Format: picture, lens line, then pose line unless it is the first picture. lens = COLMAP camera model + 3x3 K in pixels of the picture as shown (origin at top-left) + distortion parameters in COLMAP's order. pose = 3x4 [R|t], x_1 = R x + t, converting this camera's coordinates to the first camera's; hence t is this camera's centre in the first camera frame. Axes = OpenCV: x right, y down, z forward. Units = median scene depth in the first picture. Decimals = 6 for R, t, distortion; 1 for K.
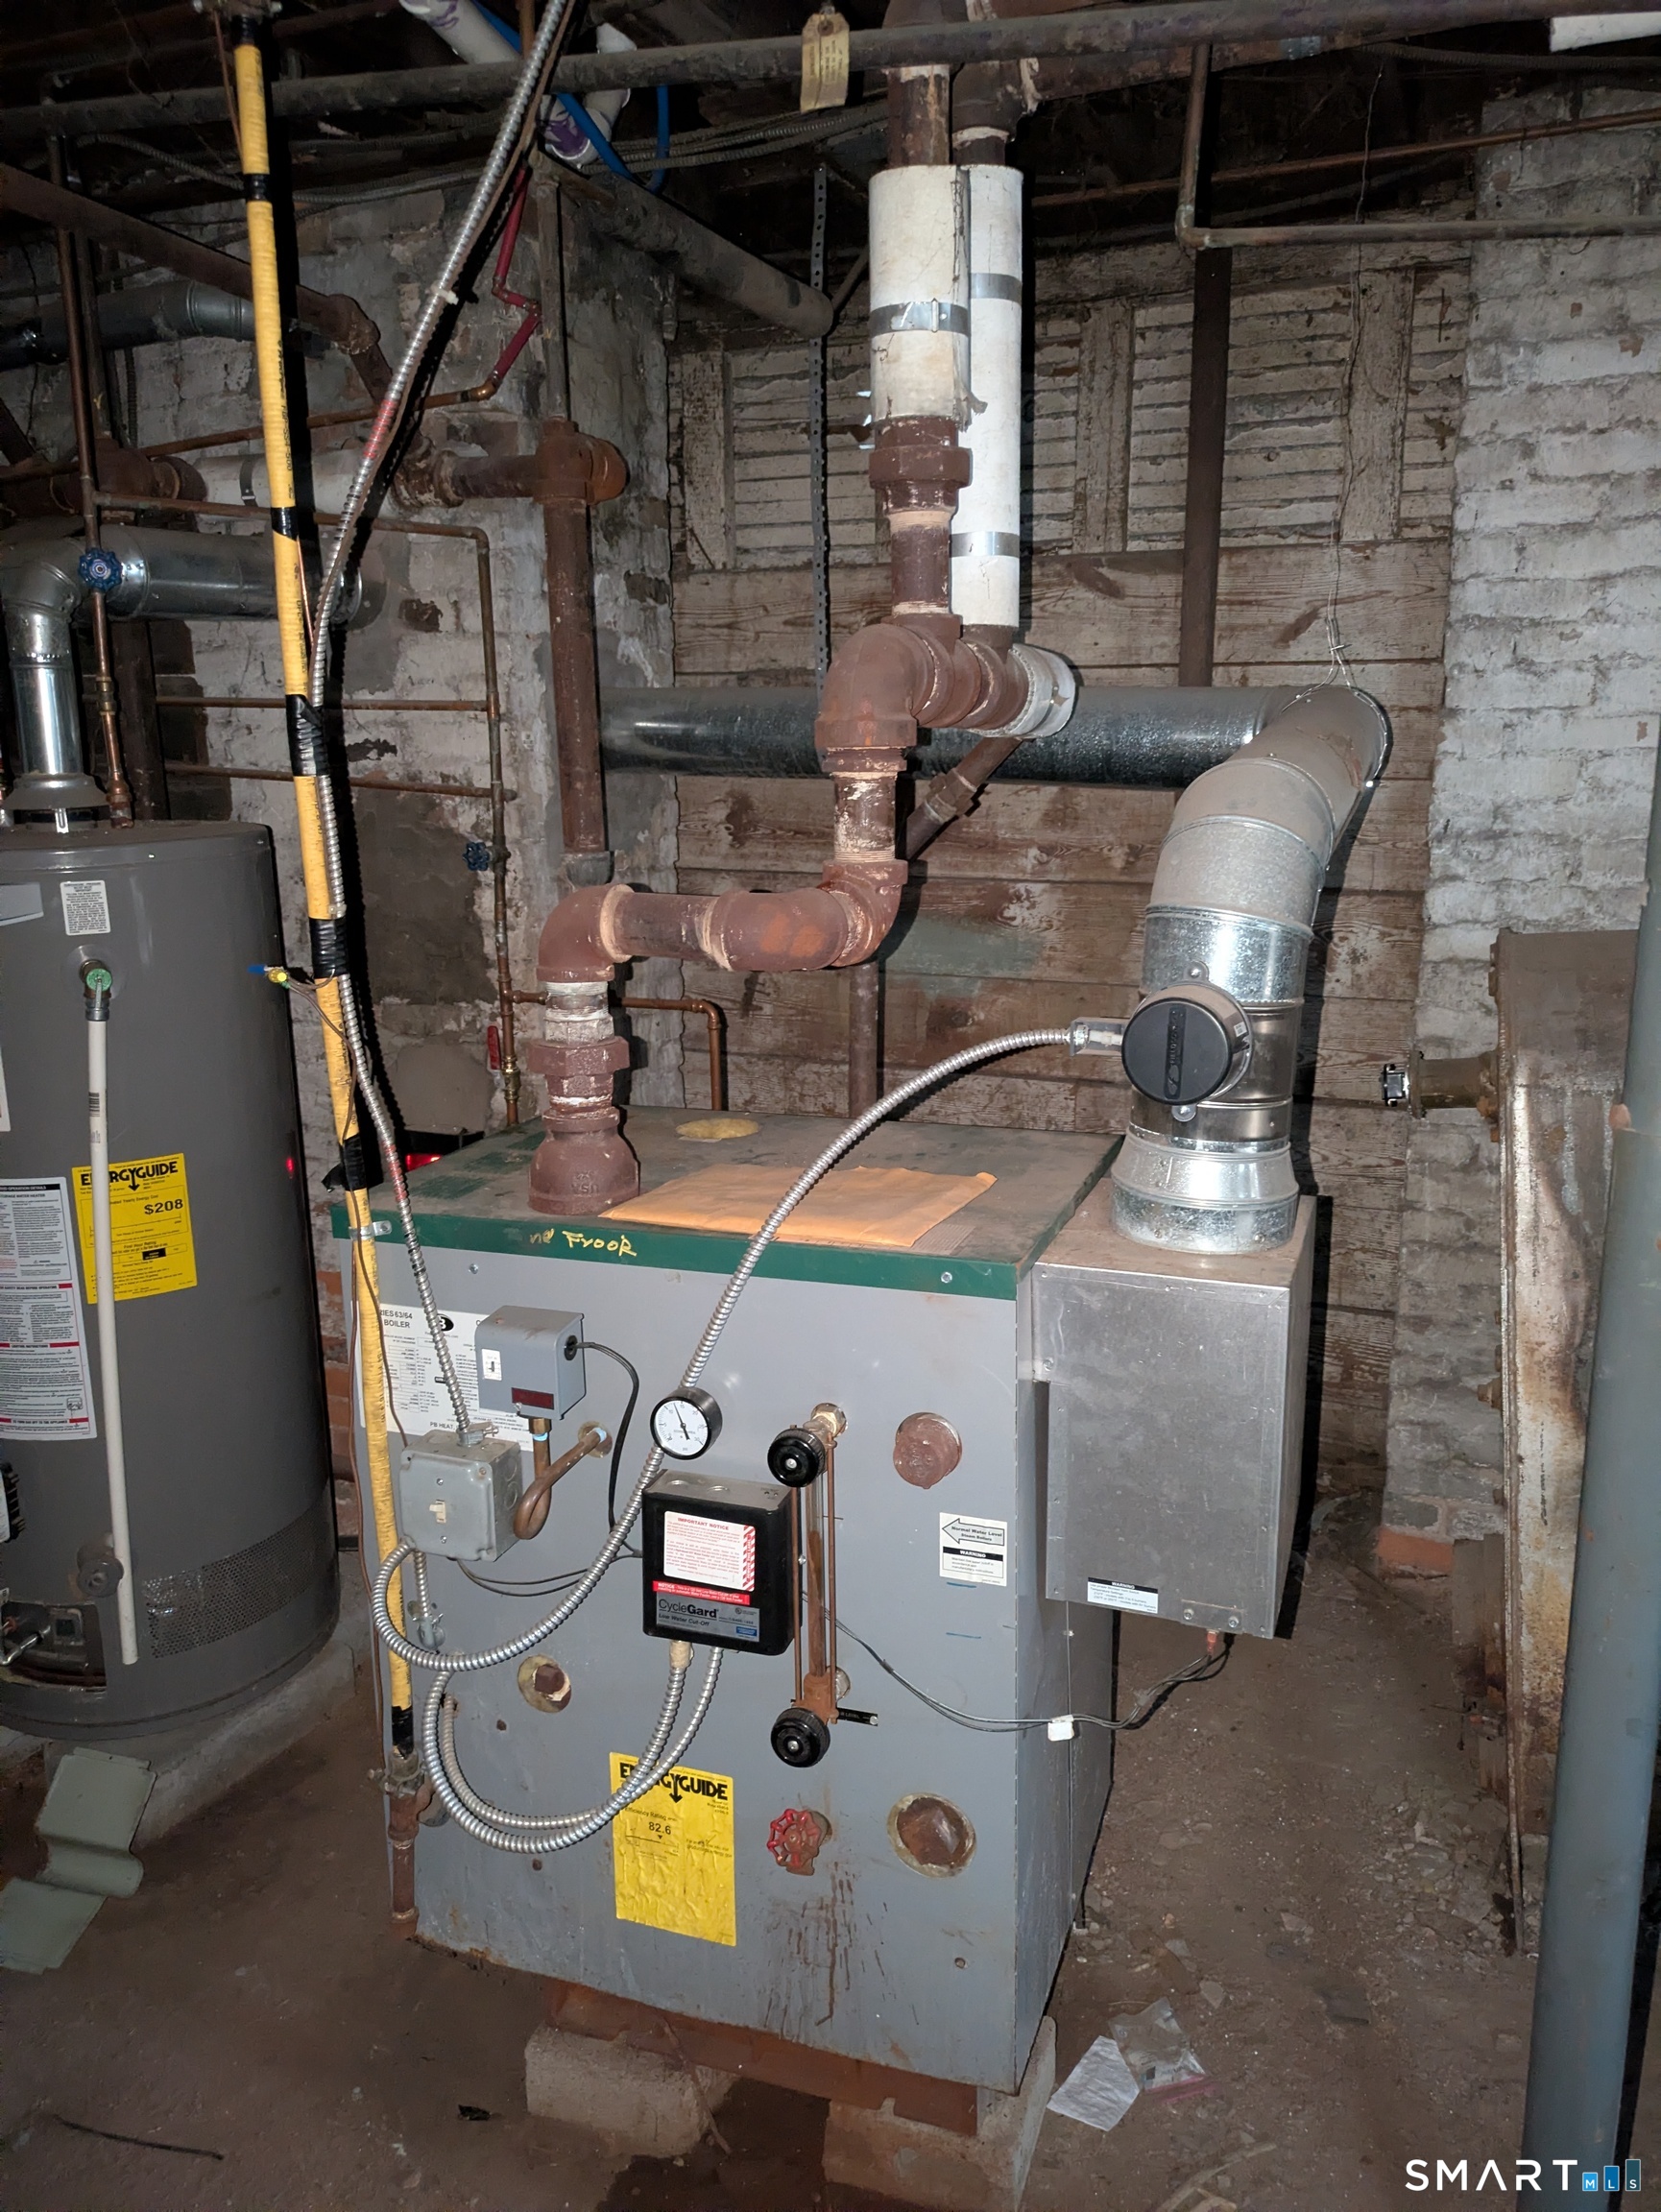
lens RADIAL K [[1638.8, 0, 835.0], [0, 1638.8, 1117.9], [0, 0, 1]] dist [0.041027, -0.028491]
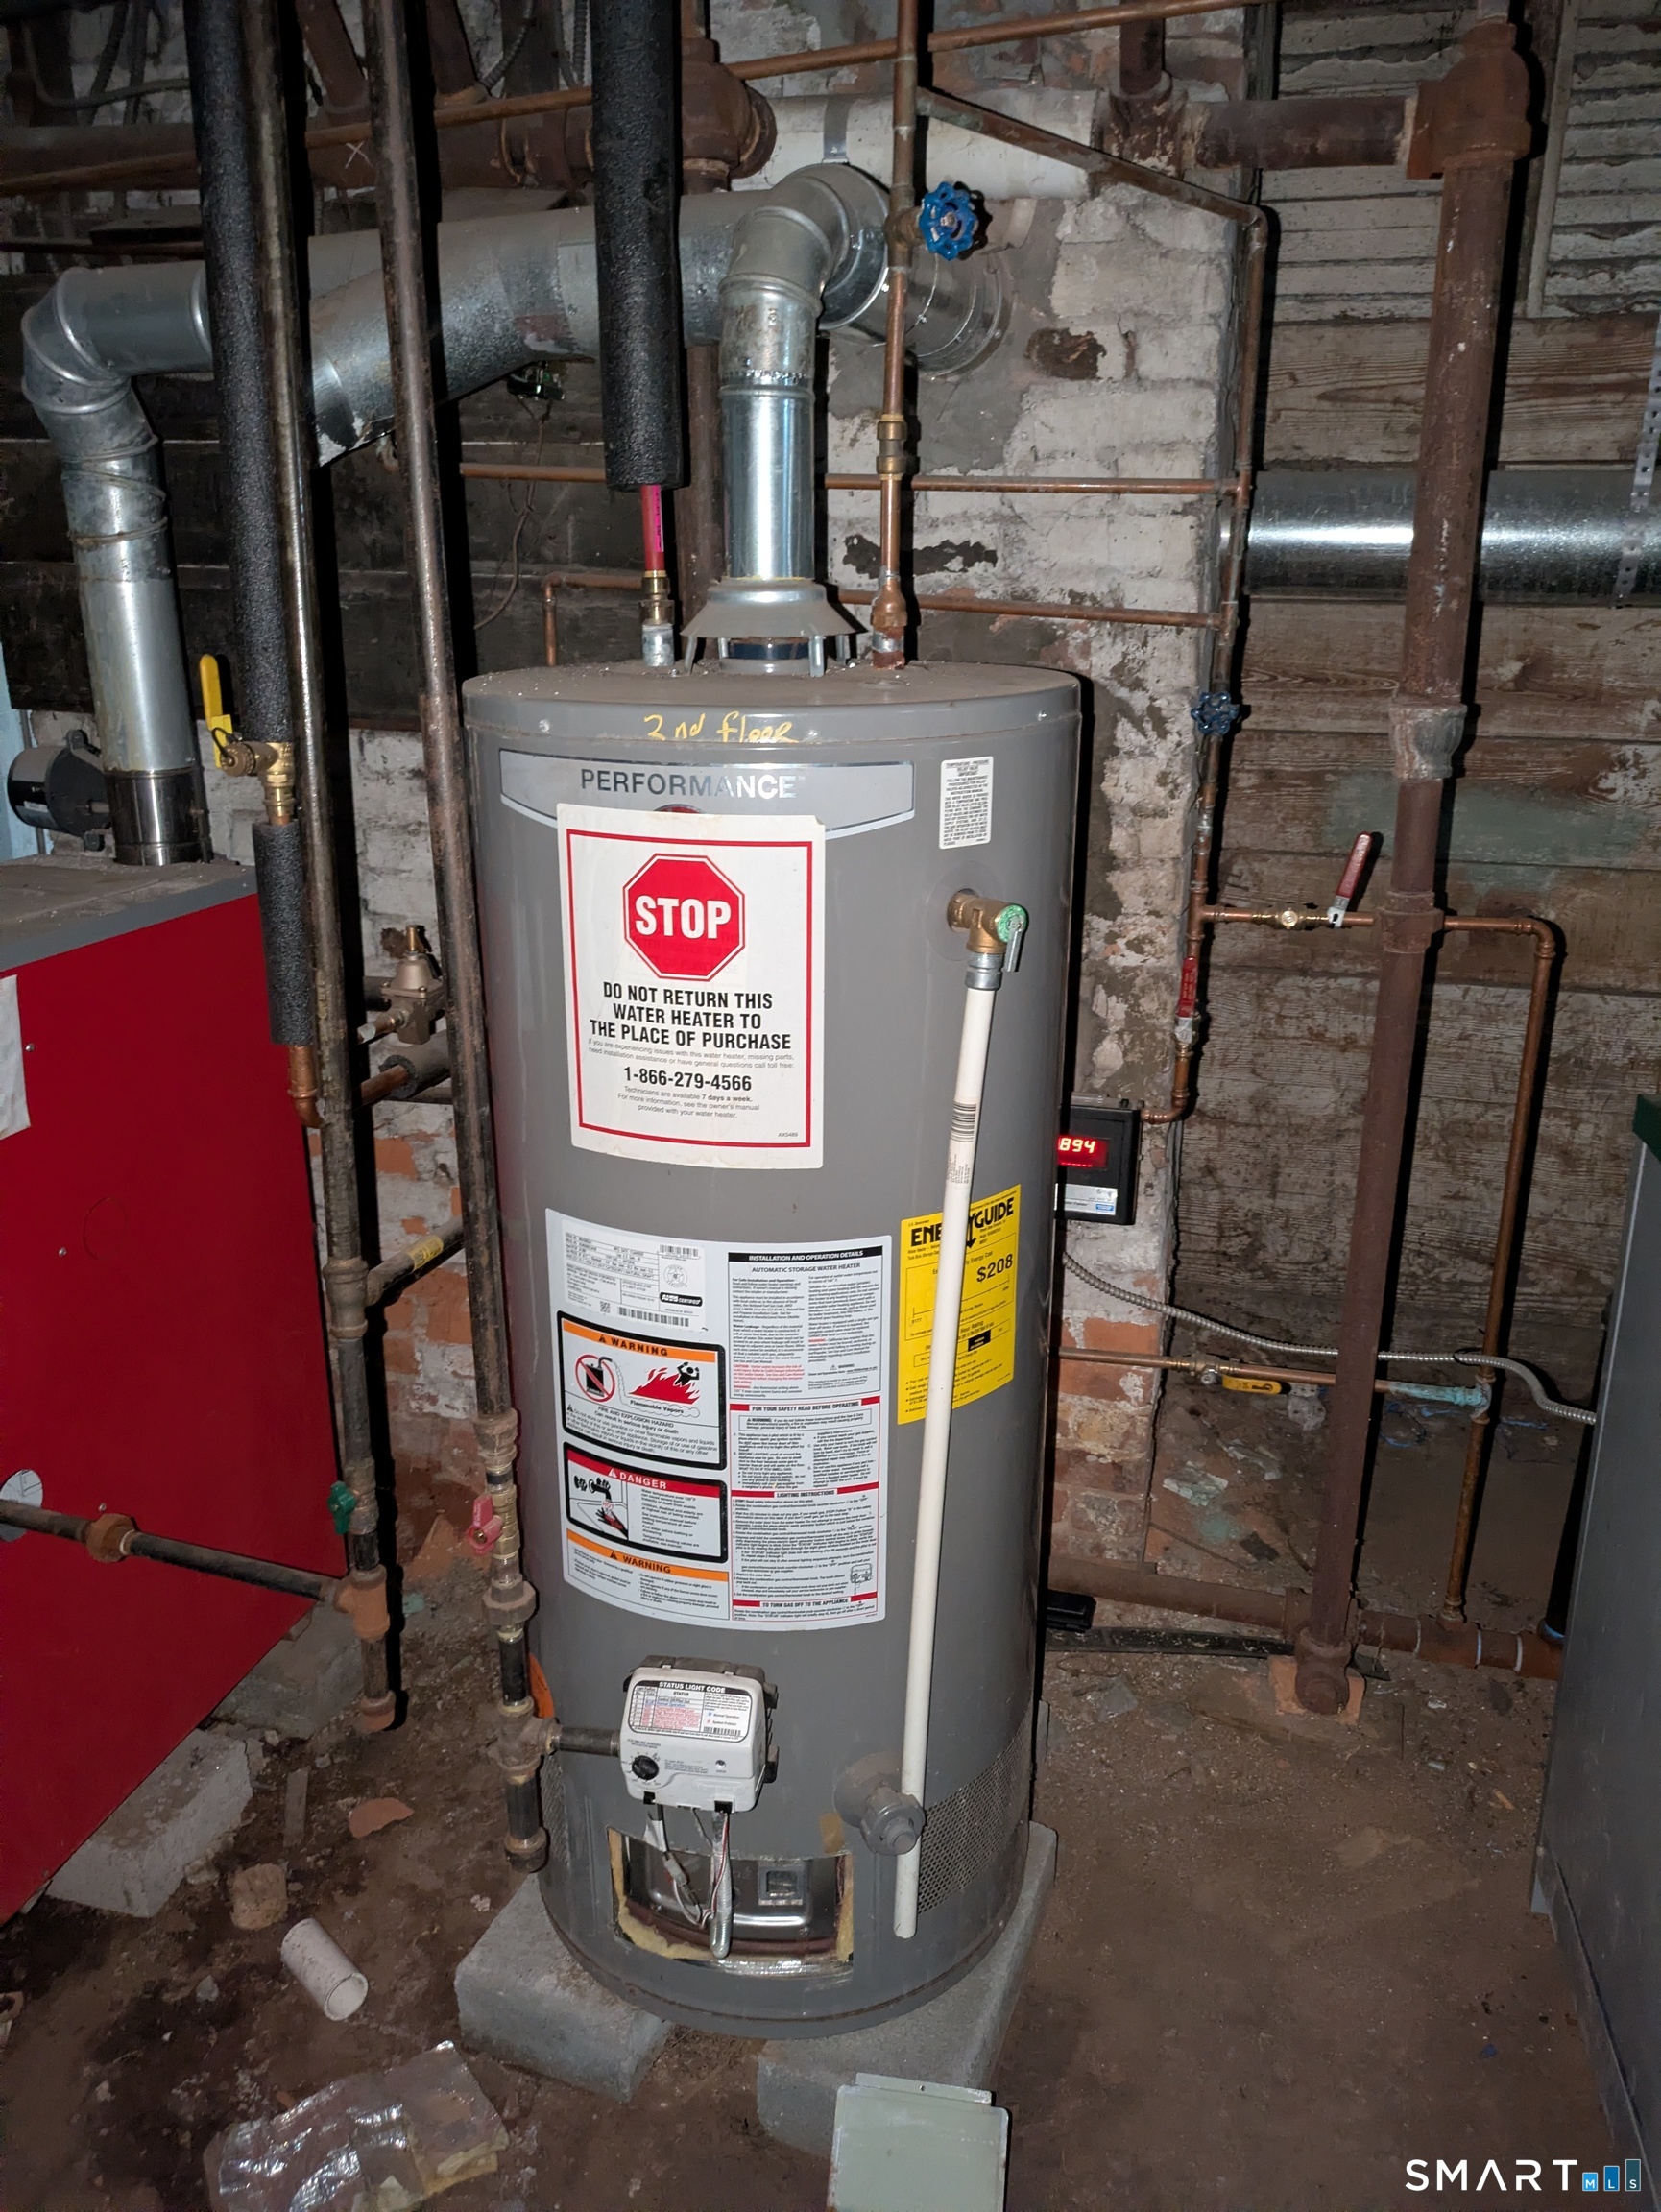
lens RADIAL K [[1638.8, 0, 822.1], [0, 1638.8, 1107.3], [0, 0, 1]] dist [0.041027, -0.028491]
pose [[0.991503, -0.026887, 0.127274, -0.439313], [0.016506, 0.996501, 0.081931, -0.049367], [-0.129032, -0.079134, 0.988478, 0.301860]]
